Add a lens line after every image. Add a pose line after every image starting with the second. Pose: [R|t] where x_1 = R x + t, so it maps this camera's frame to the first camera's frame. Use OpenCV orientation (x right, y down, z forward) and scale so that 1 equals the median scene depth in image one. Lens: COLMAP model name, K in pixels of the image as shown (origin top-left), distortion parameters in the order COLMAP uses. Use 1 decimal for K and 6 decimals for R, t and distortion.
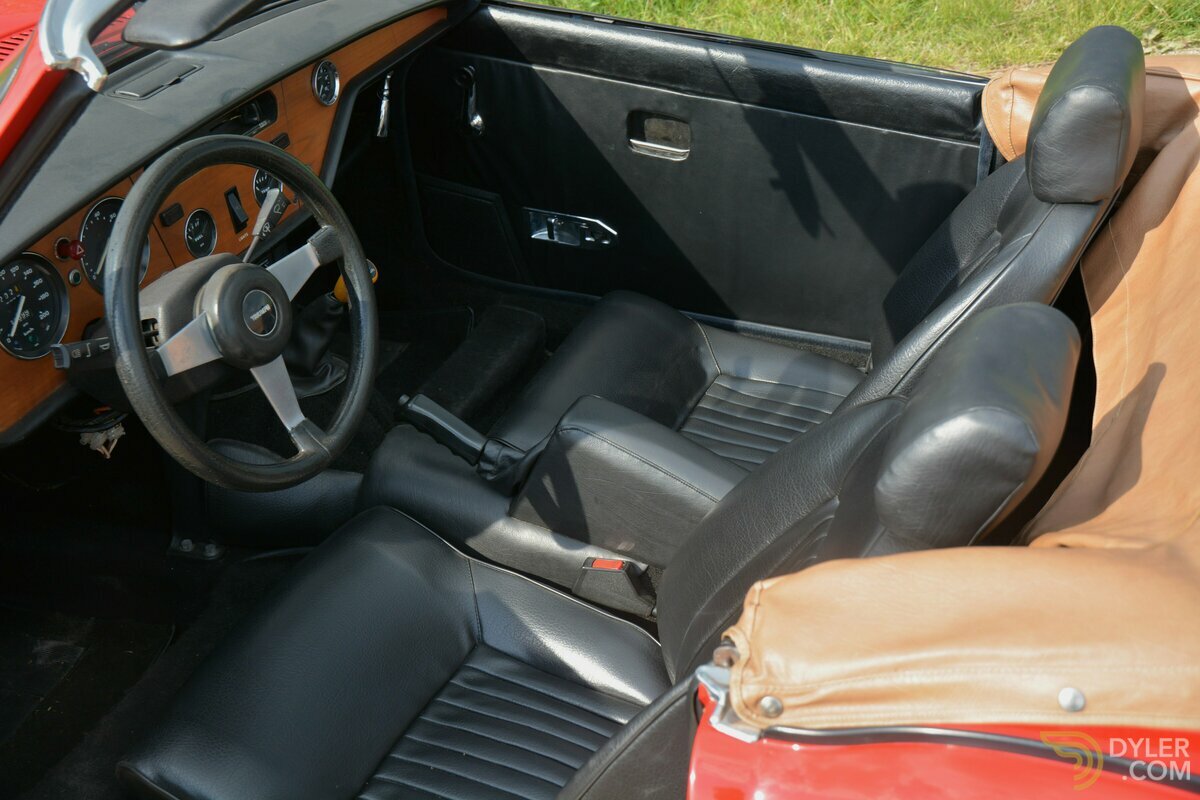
lens RADIAL K [[1502.8, 0, 593.7], [0, 1502.8, 398.6], [0, 0, 1]] dist [0.078351, 0.000000]
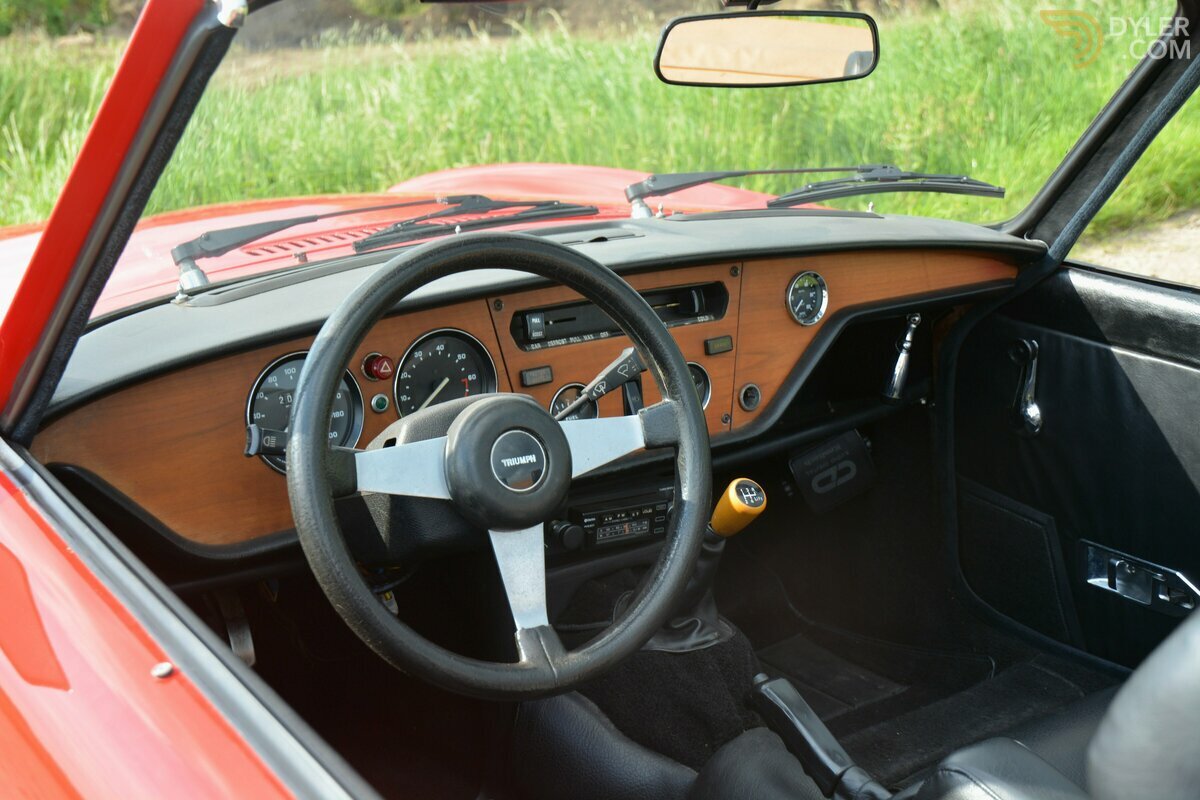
lens RADIAL K [[1502.8, 0, 595.0], [0, 1502.8, 406.2], [0, 0, 1]] dist [0.078351, 0.000000]
pose [[0.854104, 0.150830, -0.497751, 0.125700], [-0.287305, 0.934581, -0.209796, 0.044930], [0.433545, 0.322194, 0.841564, 0.256865]]
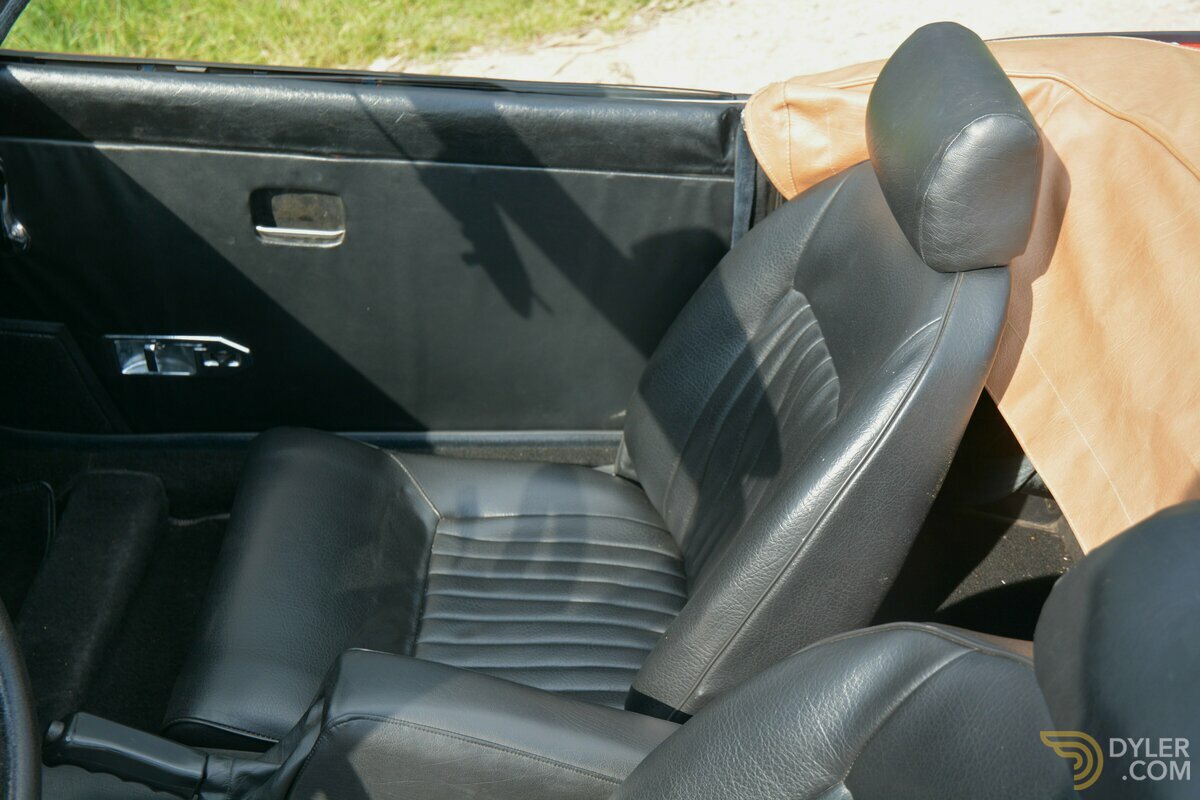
lens RADIAL K [[1502.8, 0, 593.7], [0, 1502.8, 395.1], [0, 0, 1]] dist [0.078351, 0.000000]
pose [[0.921025, -0.194357, 0.337549, -0.089425], [0.185173, 0.980901, 0.059534, -0.110173], [-0.342672, 0.007673, 0.939424, 0.277637]]
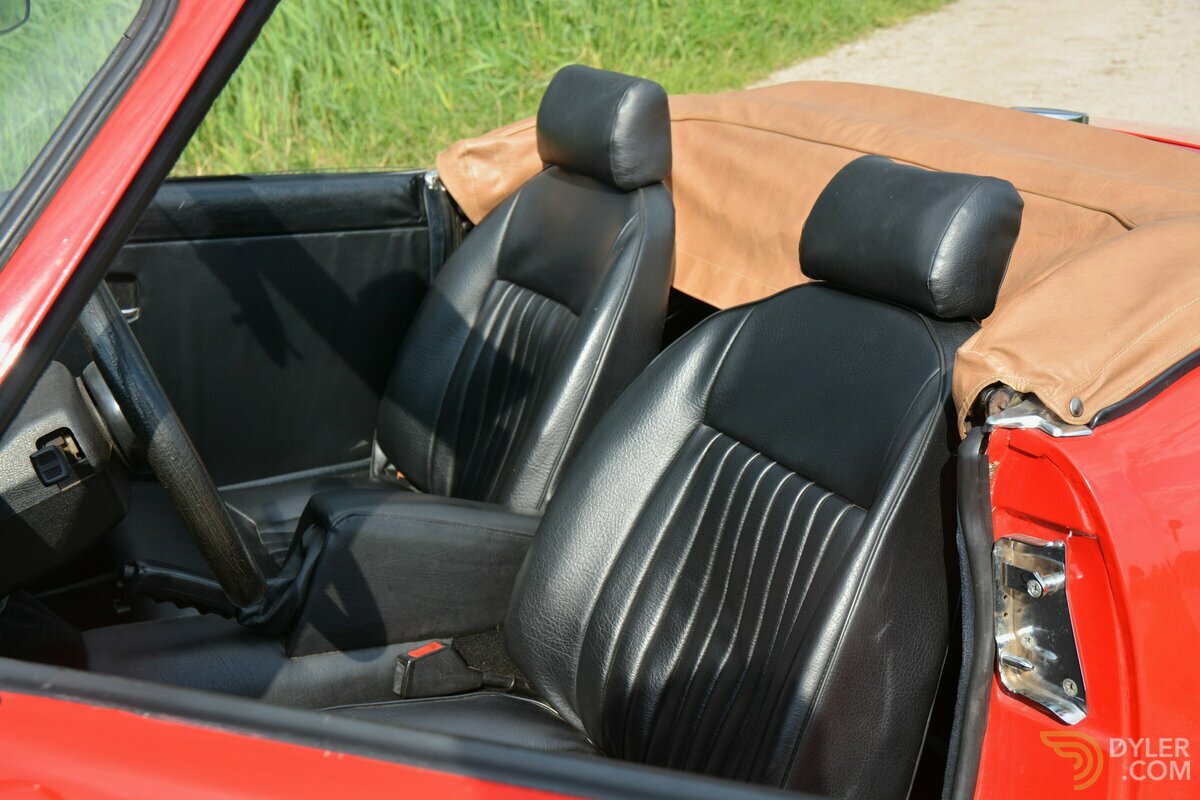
lens RADIAL K [[1502.8, 0, 580.2], [0, 1502.8, 389.6], [0, 0, 1]] dist [0.078351, 0.000000]
pose [[0.659995, -0.235271, 0.713480, -0.436672], [0.406754, 0.910365, -0.076069, 0.060666], [-0.631631, 0.340416, 0.696534, 0.210269]]
